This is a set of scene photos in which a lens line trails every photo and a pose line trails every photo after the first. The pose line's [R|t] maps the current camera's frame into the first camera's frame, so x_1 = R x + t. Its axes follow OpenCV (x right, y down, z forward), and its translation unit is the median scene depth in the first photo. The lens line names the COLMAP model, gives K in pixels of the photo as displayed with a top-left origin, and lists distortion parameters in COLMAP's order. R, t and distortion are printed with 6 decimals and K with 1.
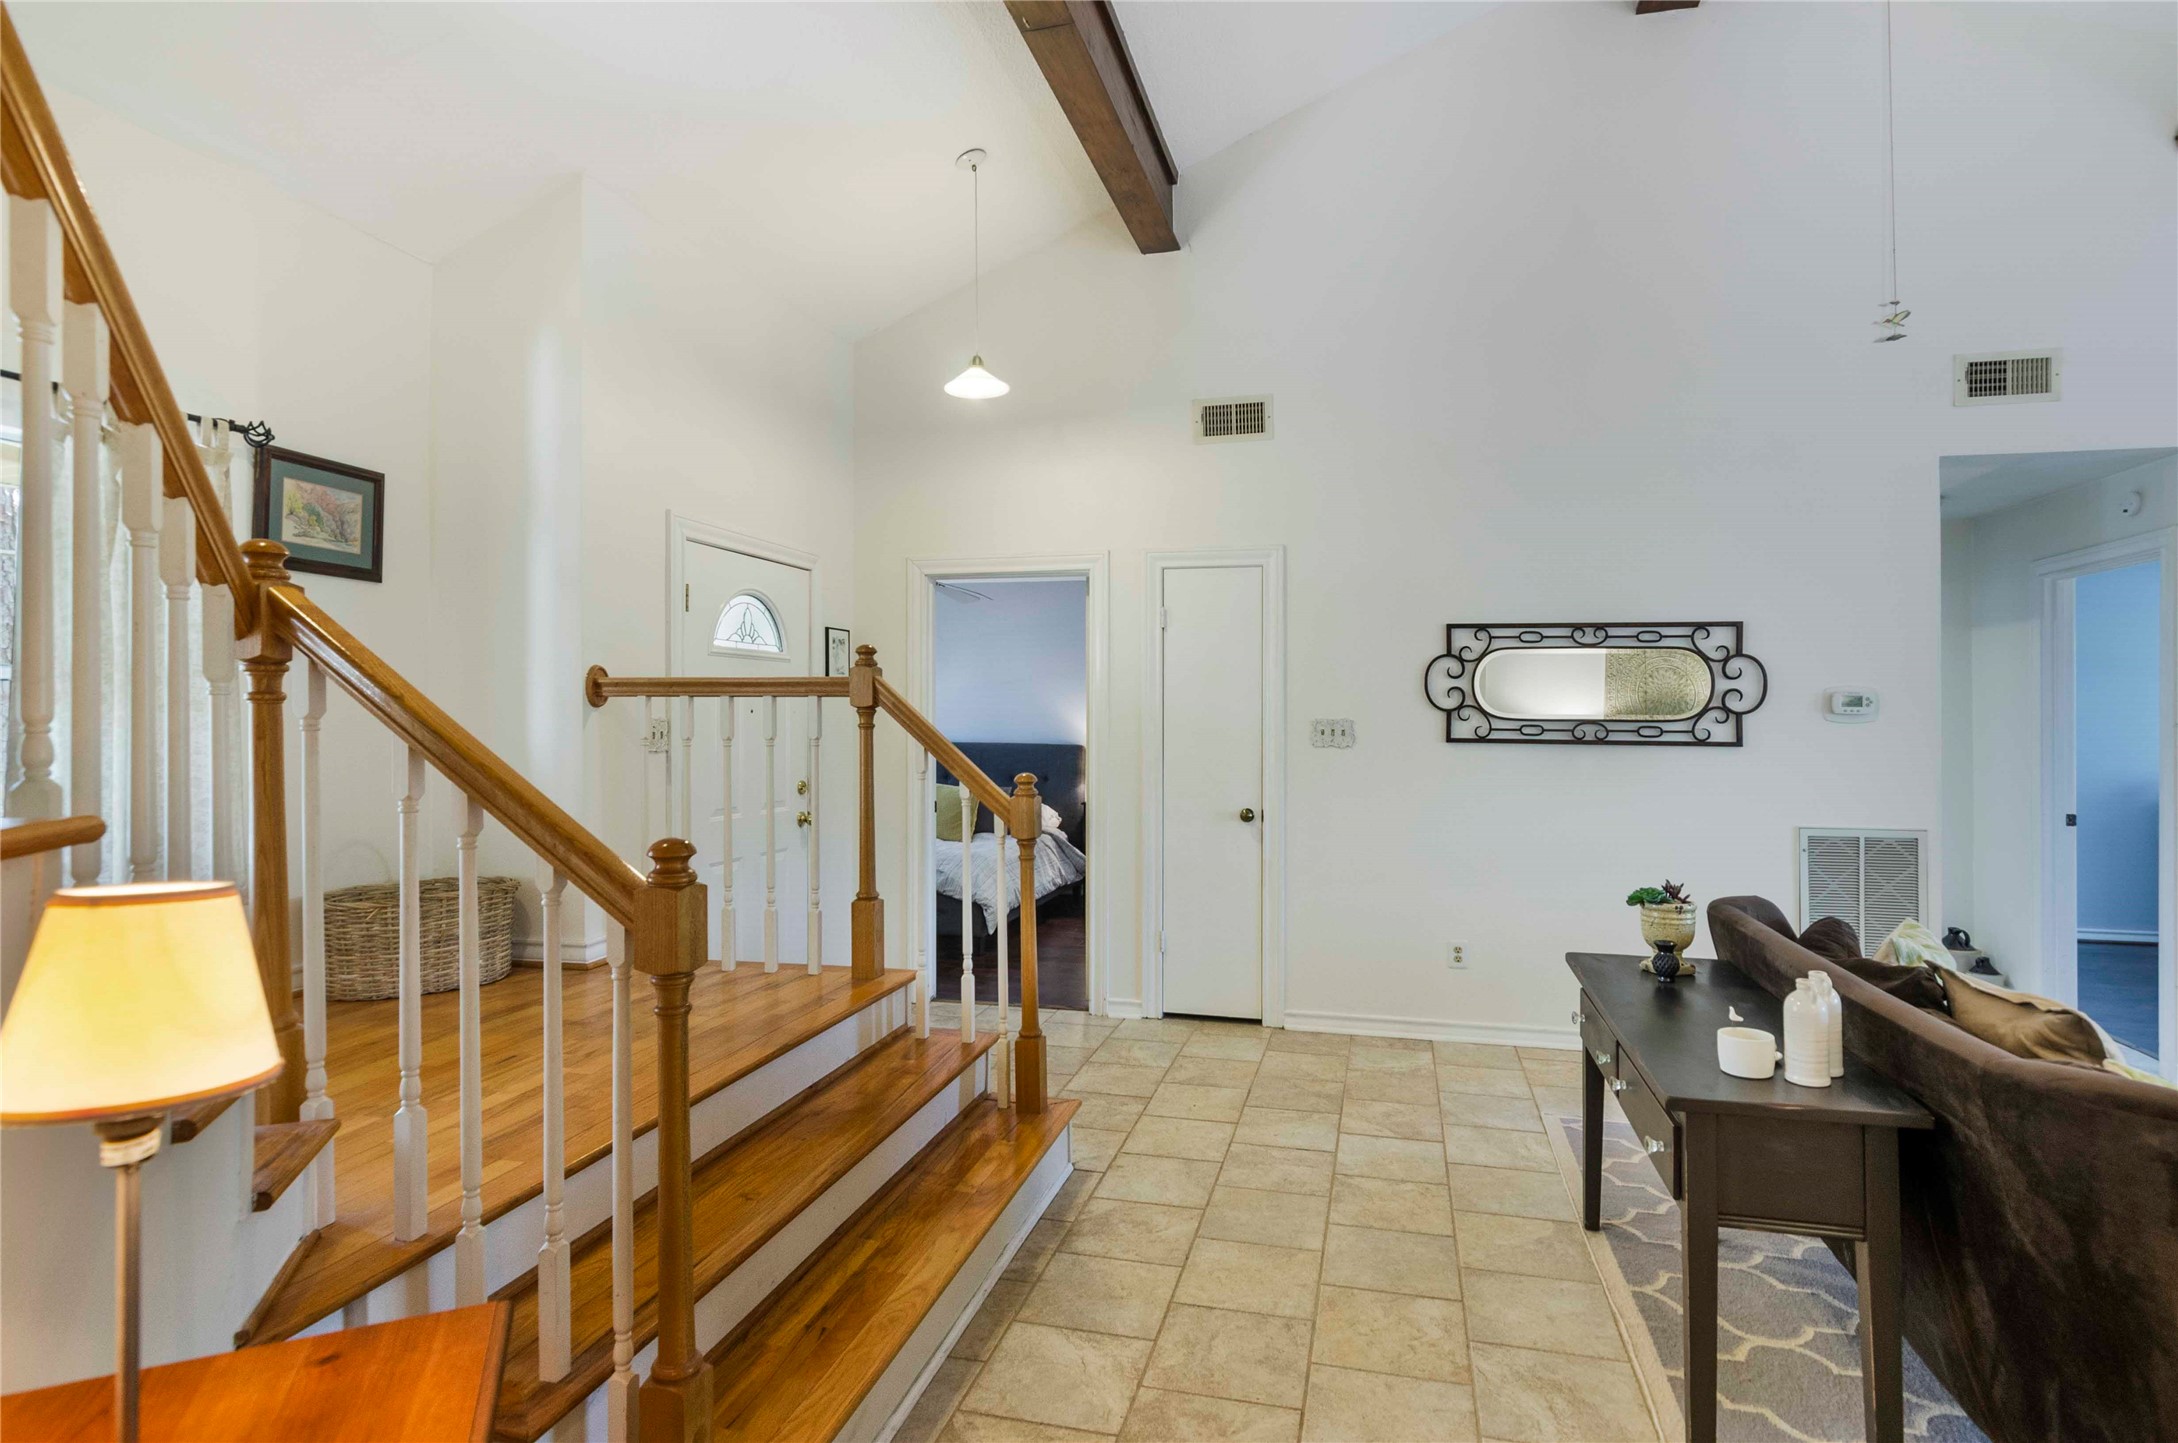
lens RADIAL K [[1108.0, 0, 1141.3], [0, 1108.0, 699.4], [0, 0, 1]] dist [0.007883, -0.000416]
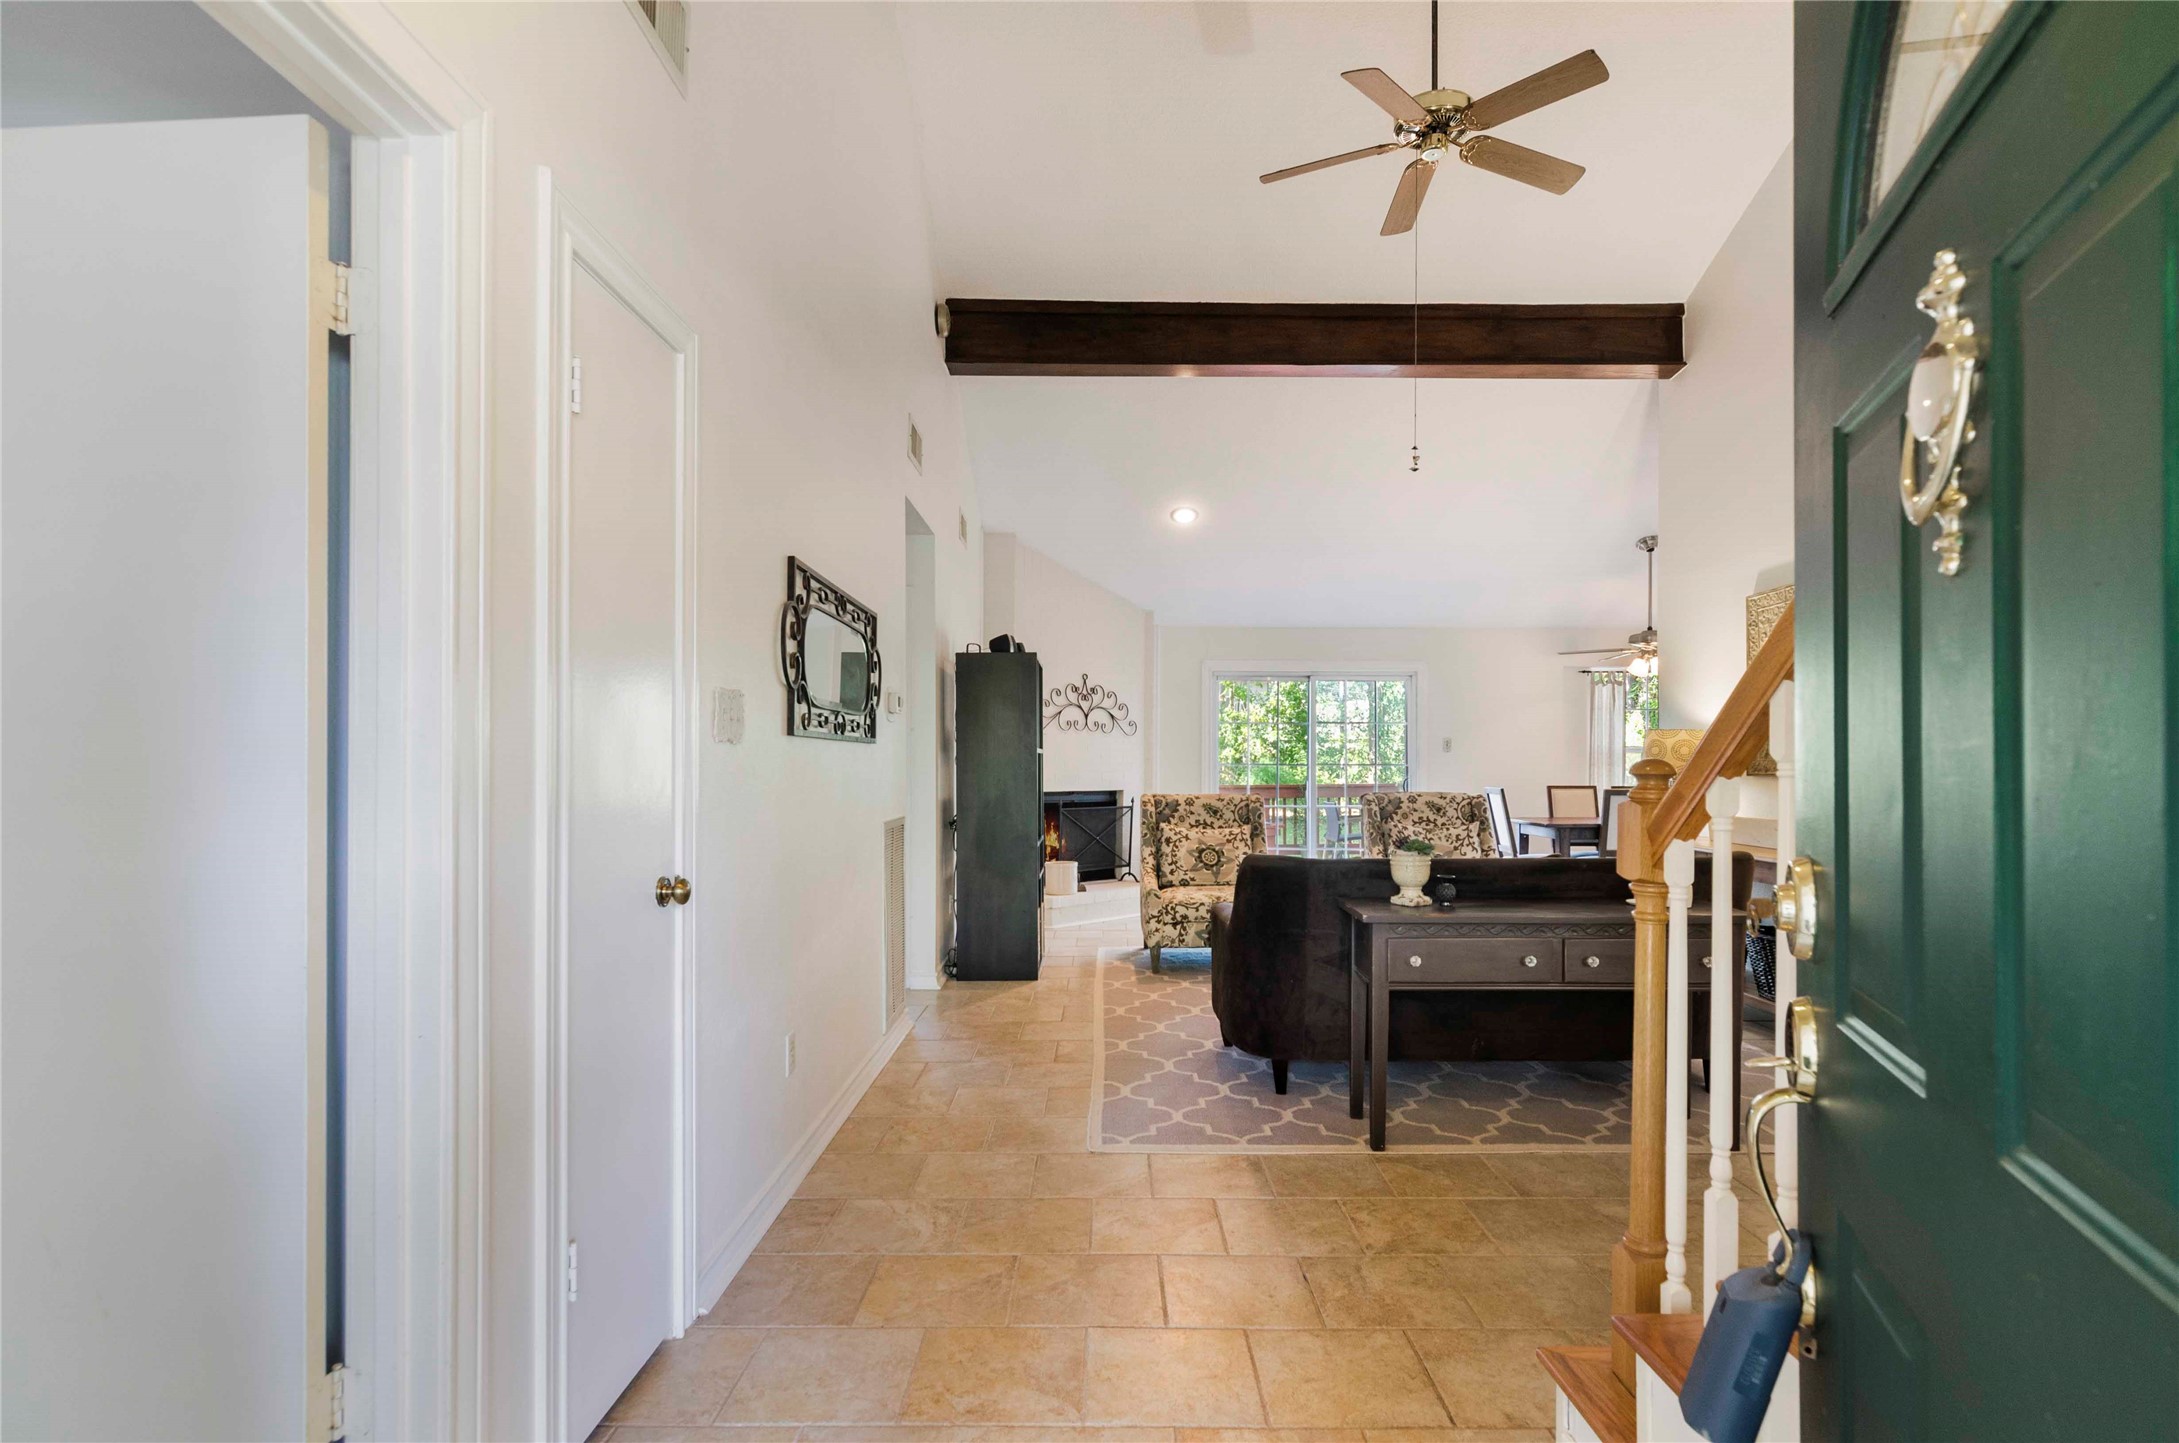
lens RADIAL K [[1072.9, 0, 1106.2], [0, 1072.9, 748.0], [0, 0, 1]] dist [-0.001283, 0.000430]
pose [[-0.221158, 0.005863, 0.975220, -0.405243], [-0.015678, 0.999831, -0.009566, 0.052840], [-0.975112, -0.017405, -0.221029, 1.013957]]
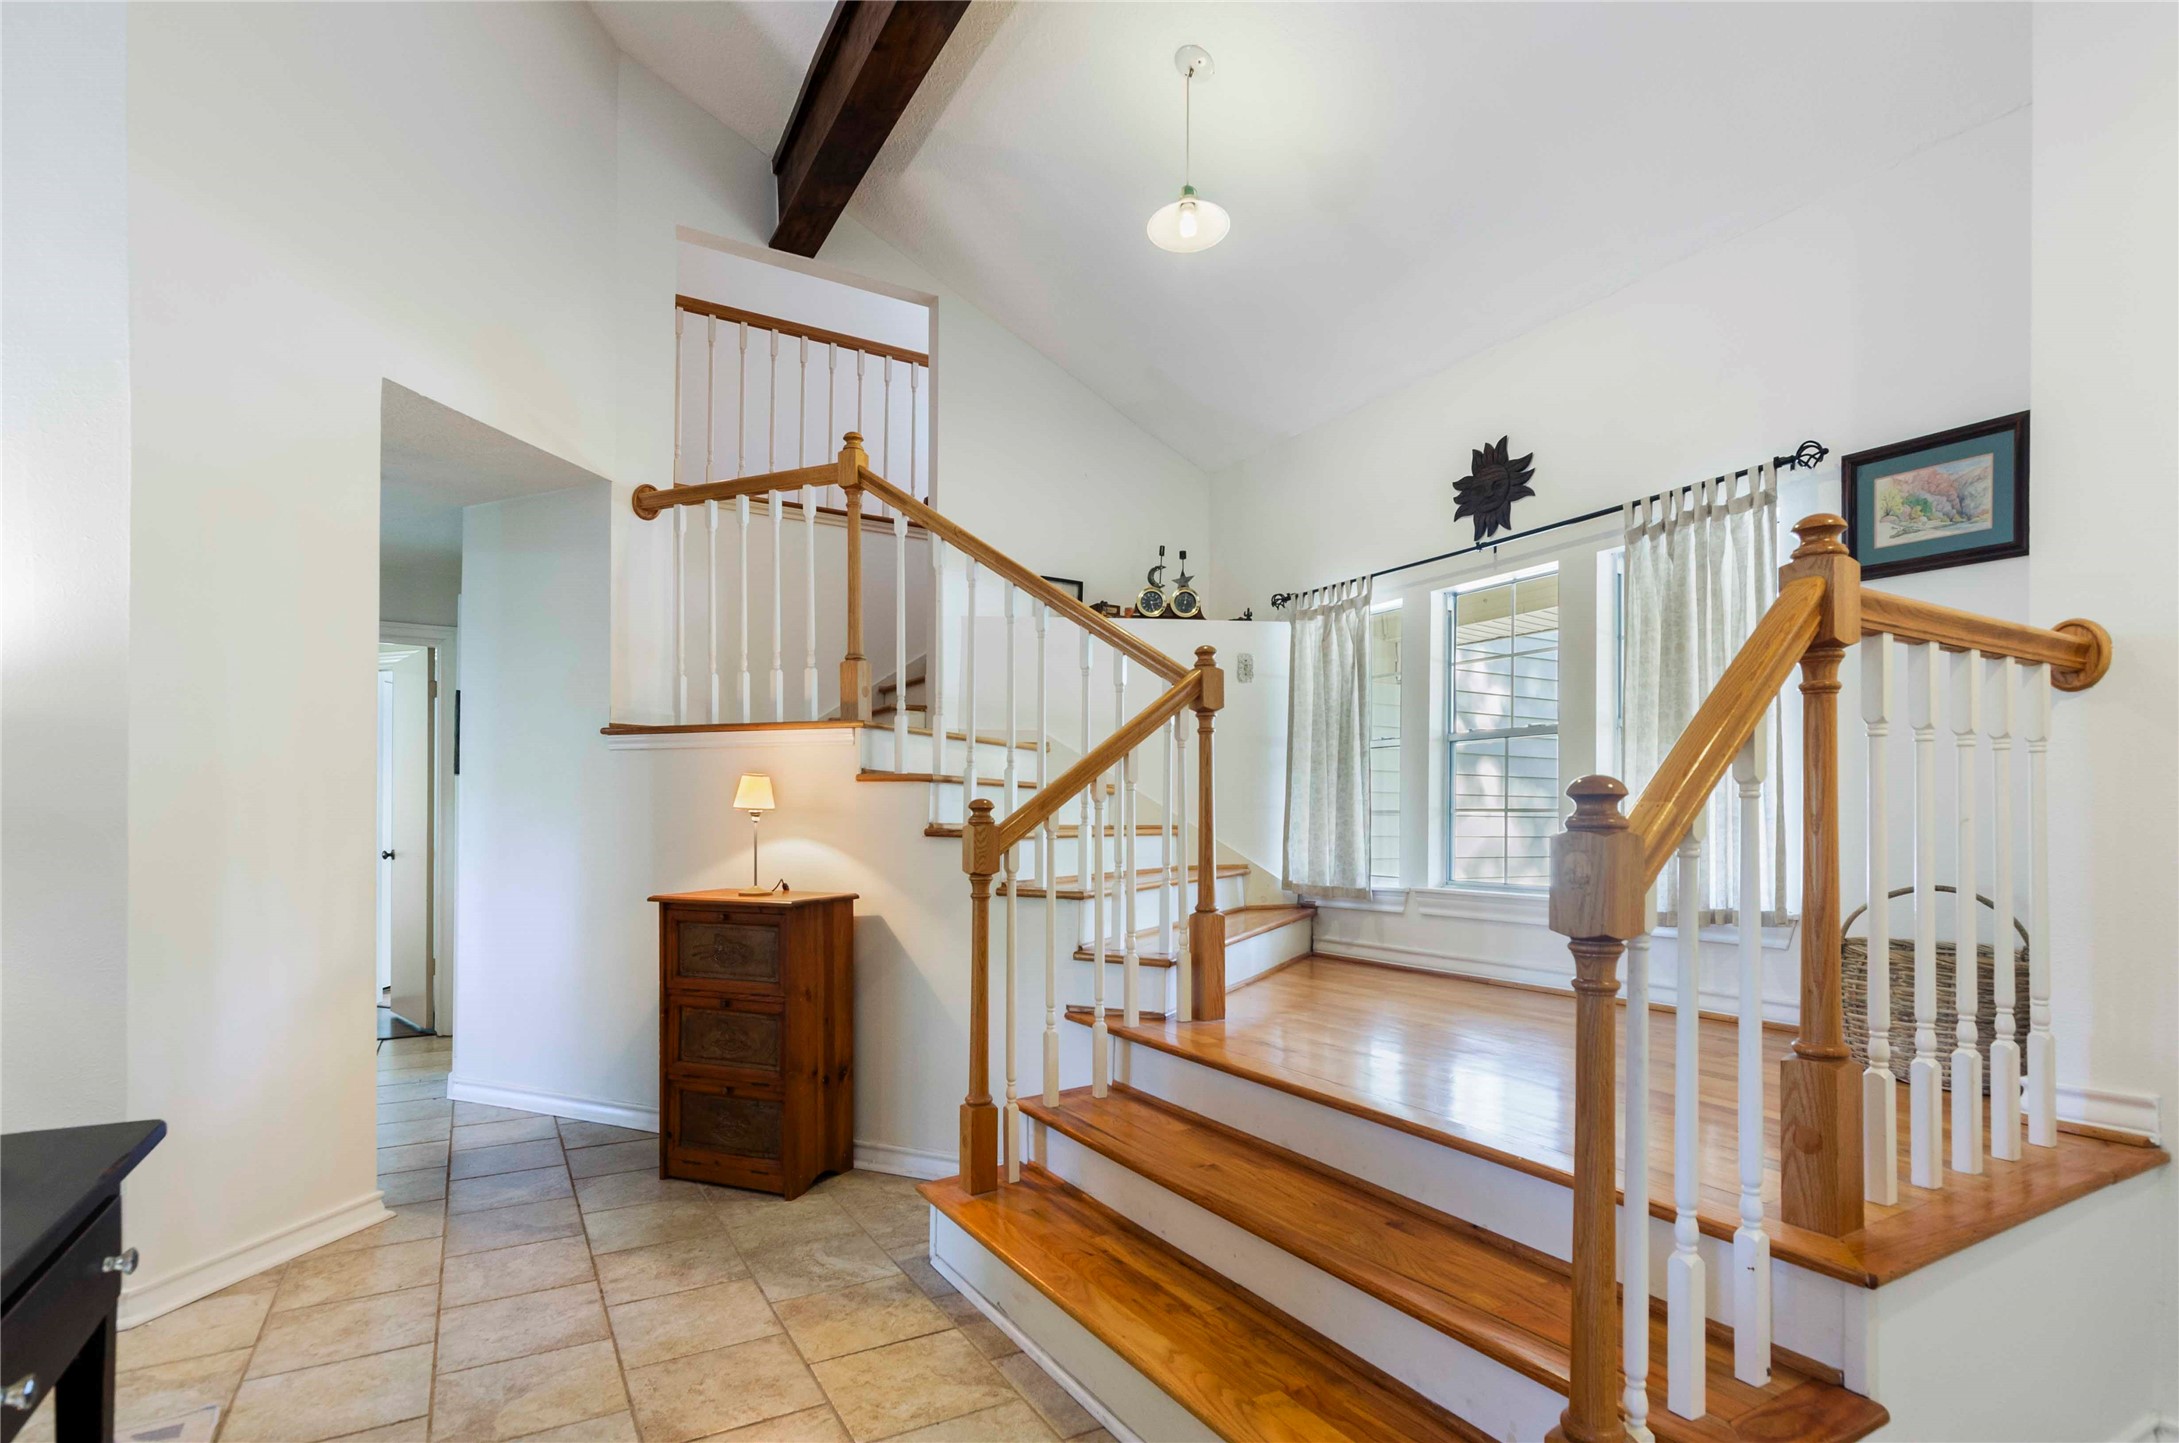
lens RADIAL K [[1079.2, 0, 1087.3], [0, 1079.2, 809.2], [0, 0, 1]] dist [-0.000094, 0.000700]
pose [[-0.735918, -0.012047, -0.676964, 0.221525], [0.001532, 0.999810, -0.019458, 0.063630], [0.677069, -0.015357, -0.735759, 0.861574]]
